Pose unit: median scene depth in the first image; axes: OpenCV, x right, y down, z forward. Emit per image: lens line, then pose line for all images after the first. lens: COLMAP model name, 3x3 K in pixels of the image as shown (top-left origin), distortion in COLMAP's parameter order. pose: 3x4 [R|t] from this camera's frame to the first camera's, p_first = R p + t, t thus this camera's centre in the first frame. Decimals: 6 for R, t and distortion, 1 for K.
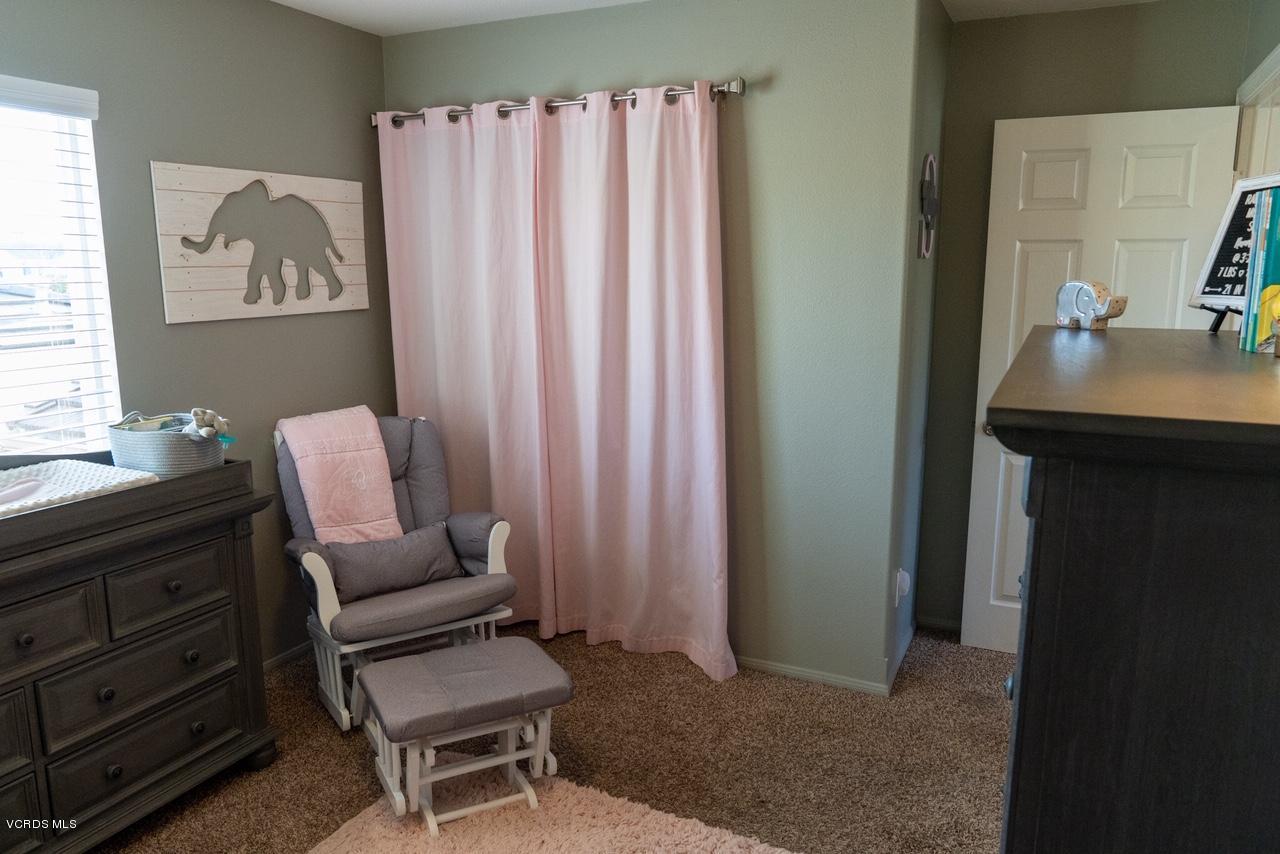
lens RADIAL K [[928.7, 0, 640.0], [0, 928.7, 427.0], [0, 0, 1]] dist [-0.002367, -0.001091]
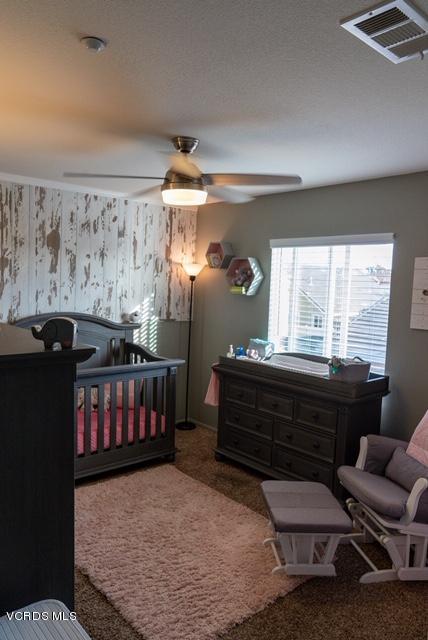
lens RADIAL K [[464.4, 0, 214.0], [0, 464.4, 320.0], [0, 0, 1]] dist [-0.002367, -0.001091]
pose [[-0.391861, 0.061222, -0.917985, 0.753643], [-0.202630, 0.967539, 0.151024, -0.218111], [0.897433, 0.245192, -0.366736, 1.051326]]
